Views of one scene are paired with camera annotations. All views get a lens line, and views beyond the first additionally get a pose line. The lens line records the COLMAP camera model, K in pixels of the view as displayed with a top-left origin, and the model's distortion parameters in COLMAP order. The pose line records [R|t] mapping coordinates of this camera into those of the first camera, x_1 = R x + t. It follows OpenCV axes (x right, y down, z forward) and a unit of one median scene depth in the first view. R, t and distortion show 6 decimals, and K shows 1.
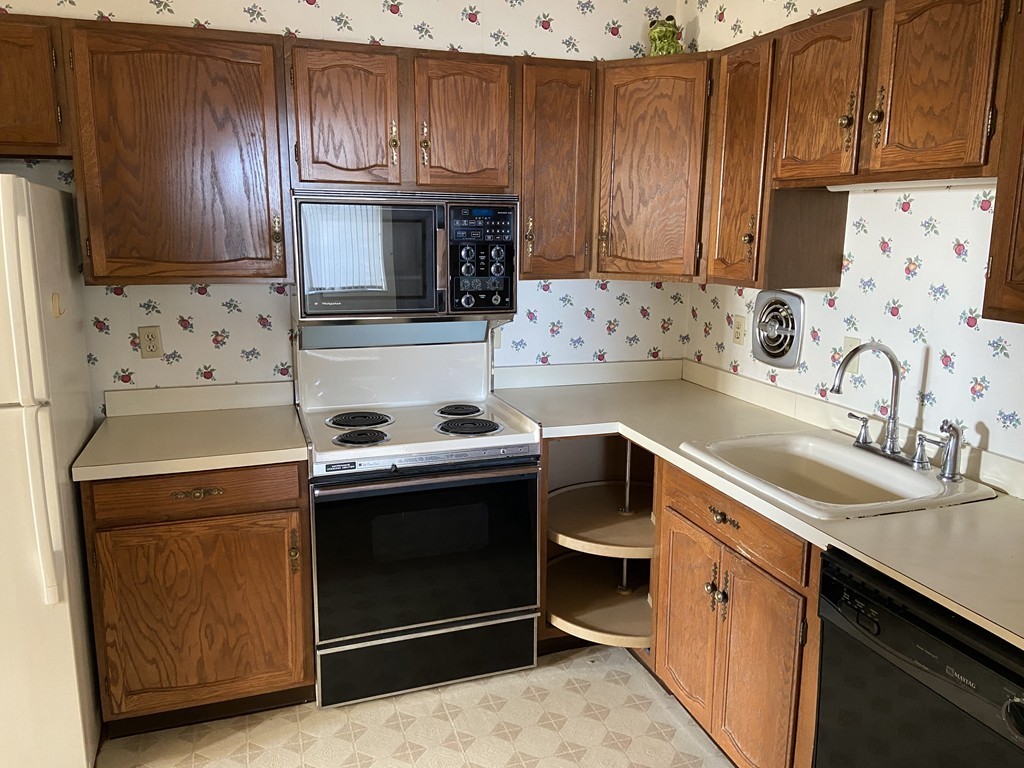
lens RADIAL K [[732.4, 0, 512.0], [0, 732.4, 384.0], [0, 0, 1]] dist [0.085874, 0.000796]
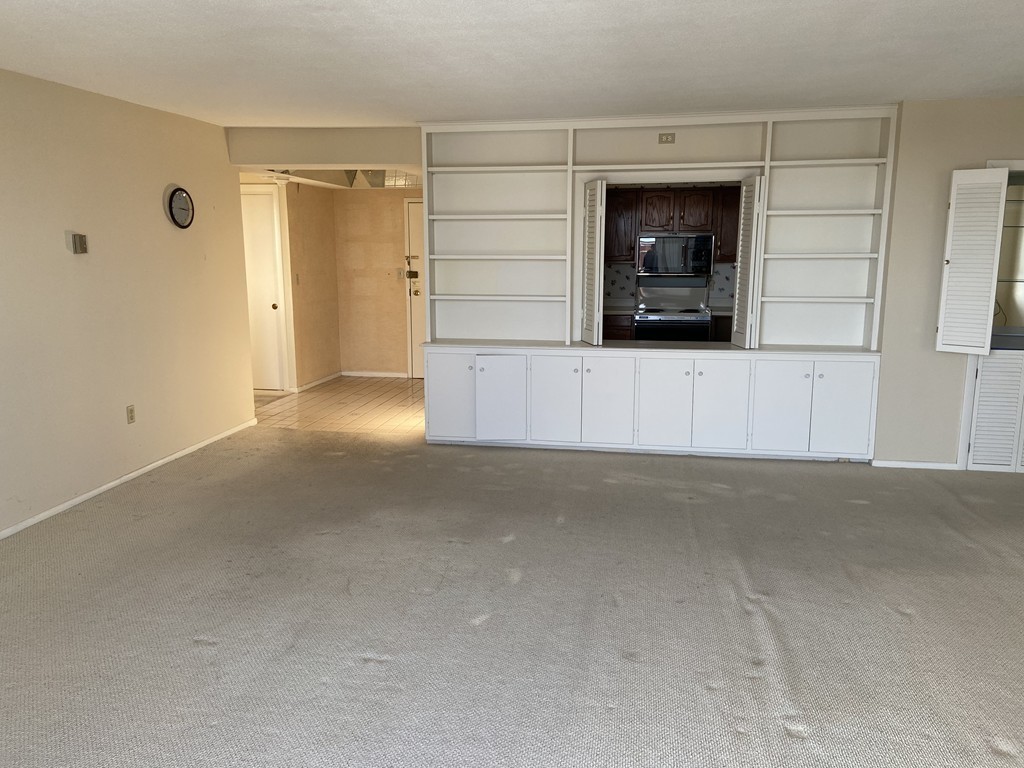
lens RADIAL K [[794.0, 0, 512.0], [0, 794.0, 384.0], [0, 0, 1]] dist [-0.002403, -0.001162]
pose [[0.873260, 0.084657, -0.479845, 0.885852], [-0.082348, 0.996267, 0.025903, 0.324773], [0.480246, 0.016894, 0.876971, -2.153974]]
